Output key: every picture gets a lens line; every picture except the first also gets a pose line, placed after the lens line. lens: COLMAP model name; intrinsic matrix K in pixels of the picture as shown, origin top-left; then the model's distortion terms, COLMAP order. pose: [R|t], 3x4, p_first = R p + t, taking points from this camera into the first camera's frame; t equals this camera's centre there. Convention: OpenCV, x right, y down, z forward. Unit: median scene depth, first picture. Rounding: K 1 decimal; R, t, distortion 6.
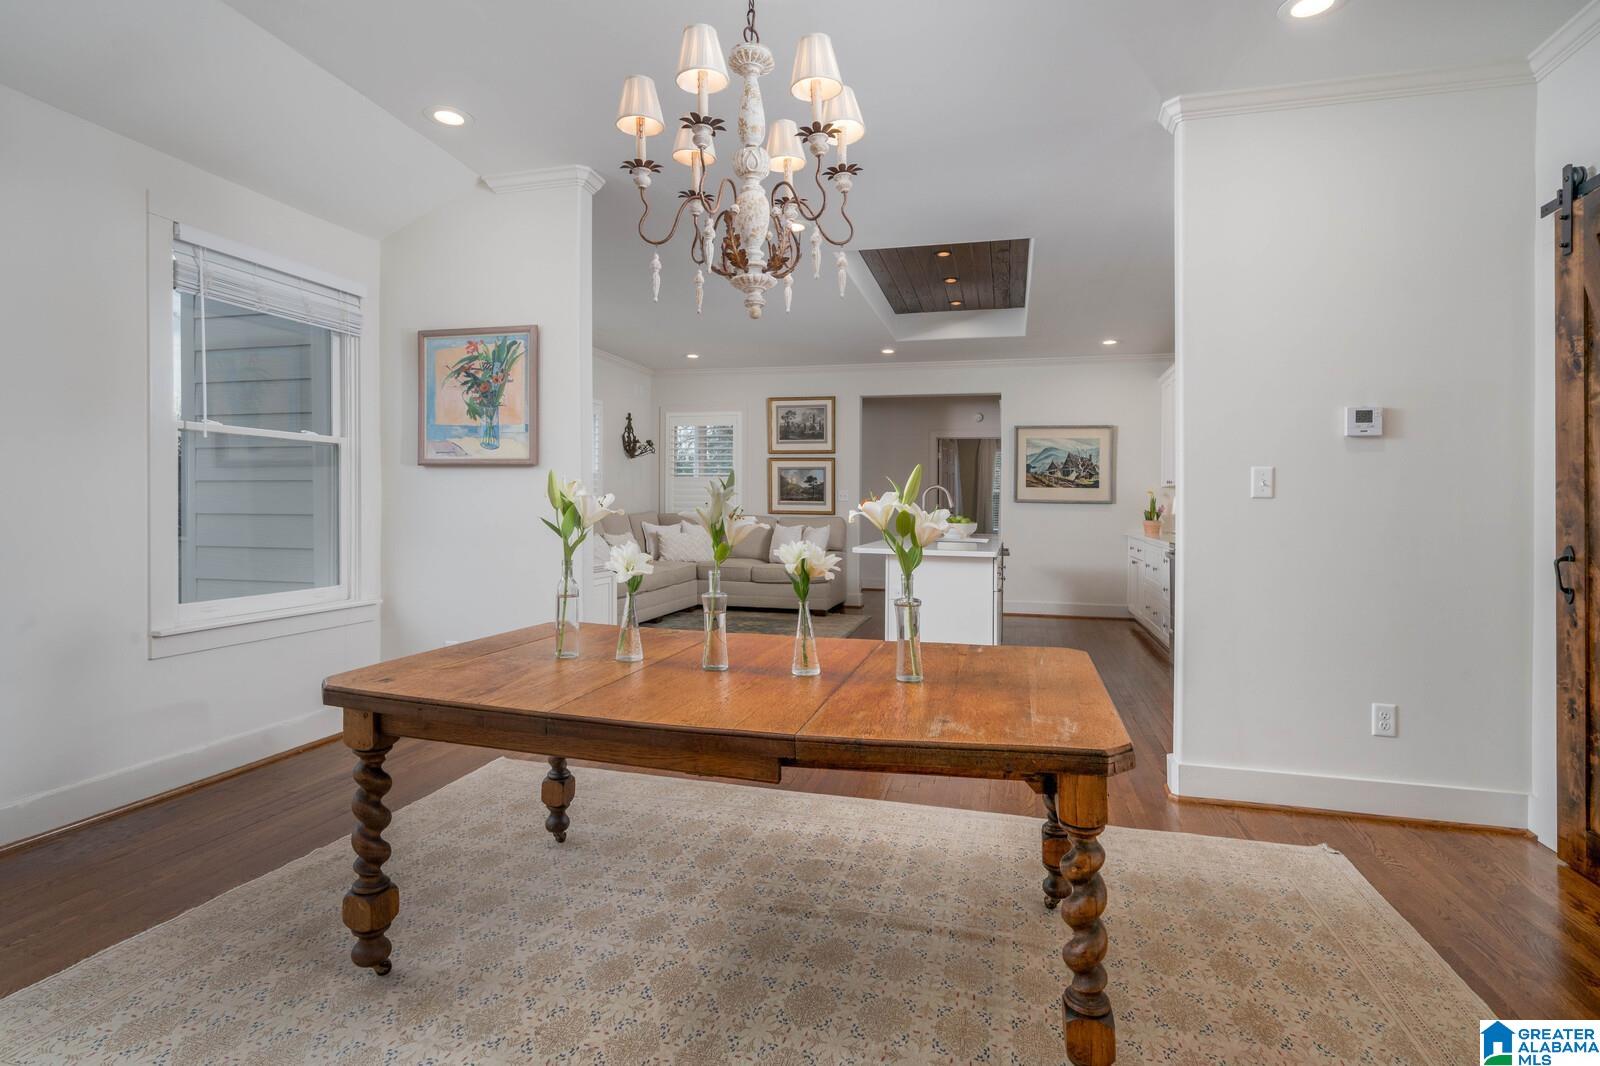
lens RADIAL K [[798.0, 0, 798.8], [0, 798.0, 506.1], [0, 0, 1]] dist [-0.001584, -0.000065]
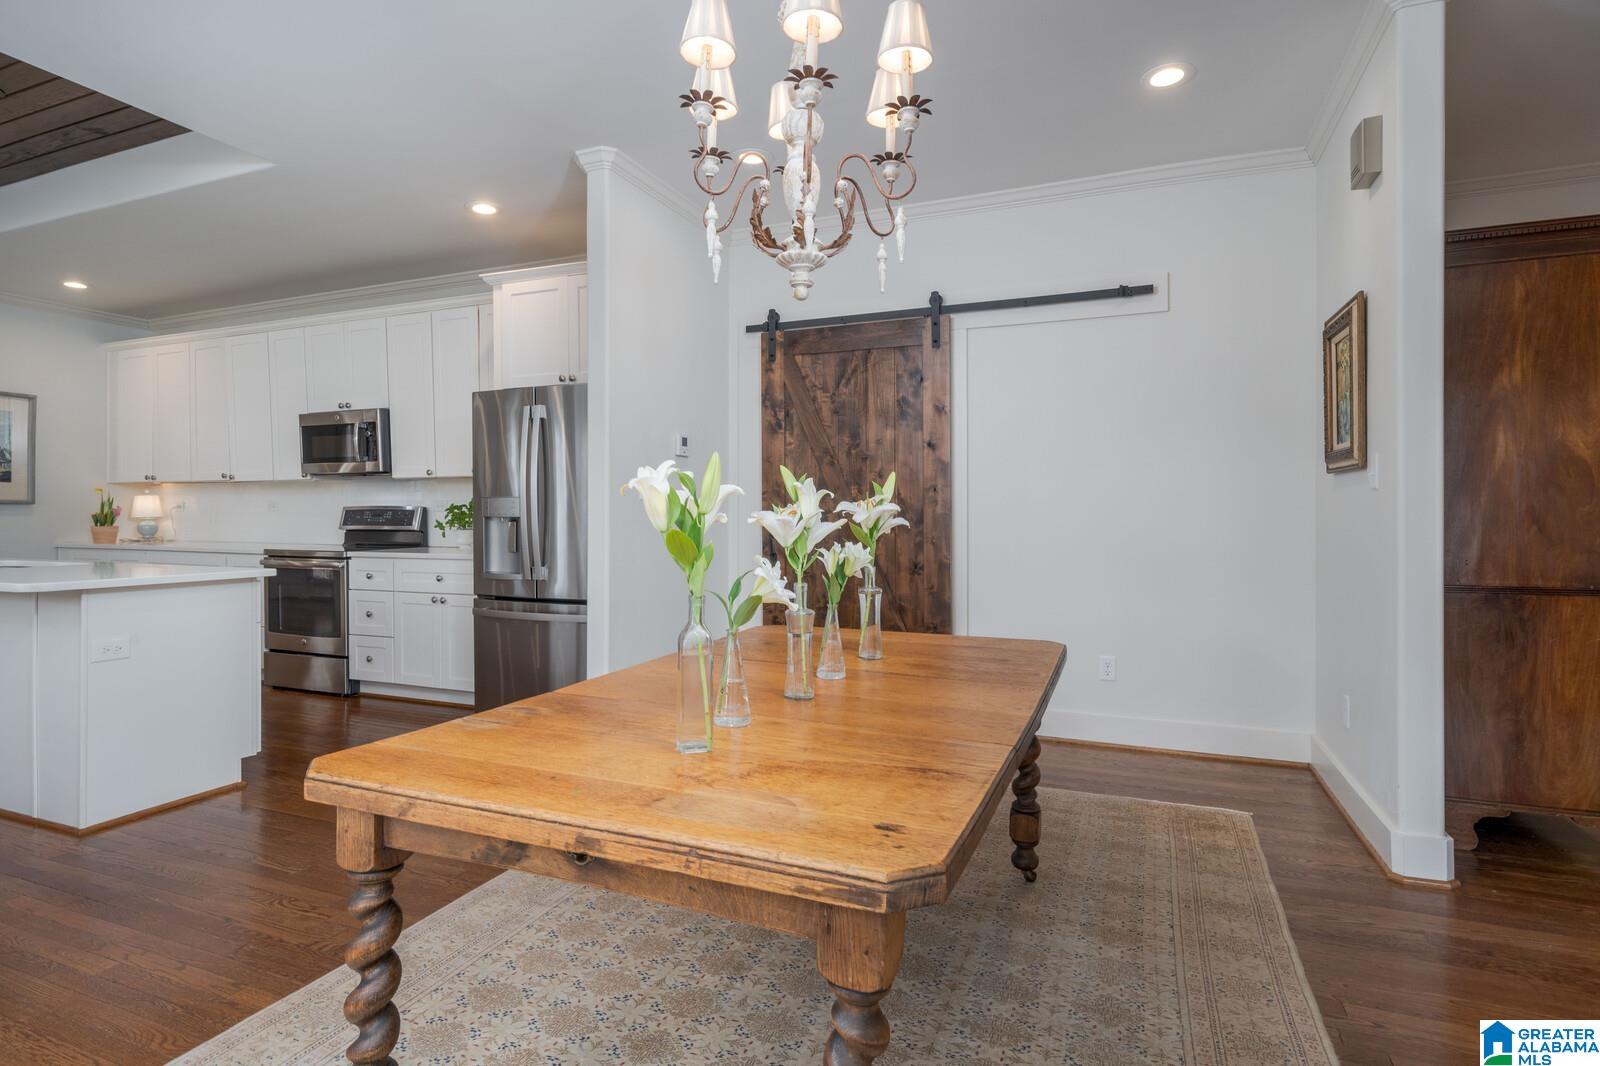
lens RADIAL K [[814.5, 0, 800.0], [0, 814.5, 516.1], [0, 0, 1]] dist [-0.001078, 0.000828]
pose [[0.132141, -0.012798, 0.991148, -0.236686], [0.002418, 0.999918, 0.012589, 0.000224], [-0.991228, 0.000733, 0.132161, 0.209338]]
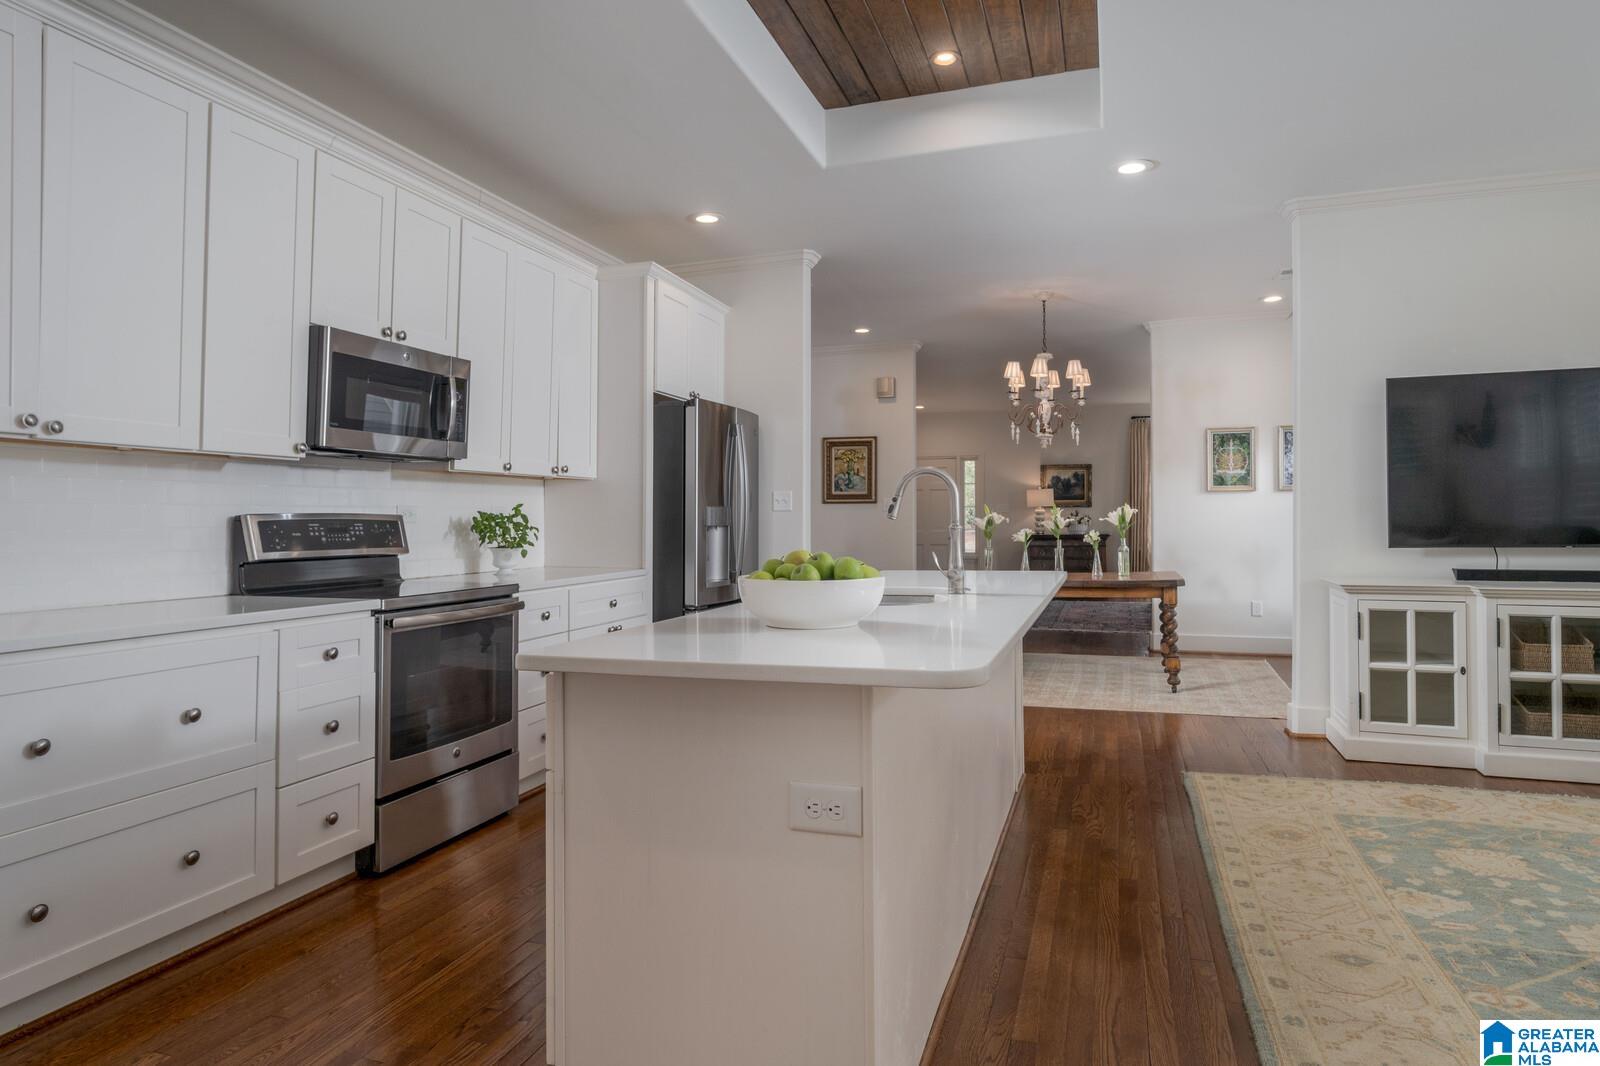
lens RADIAL K [[945.2, 0, 795.0], [0, 945.2, 527.2], [0, 0, 1]] dist [0.004143, 0.001309]
pose [[-0.998005, -0.002067, 0.063109, 0.144365], [-0.001463, 0.999953, 0.009626, 0.001362], [-0.063125, 0.009514, -0.997960, 1.044899]]
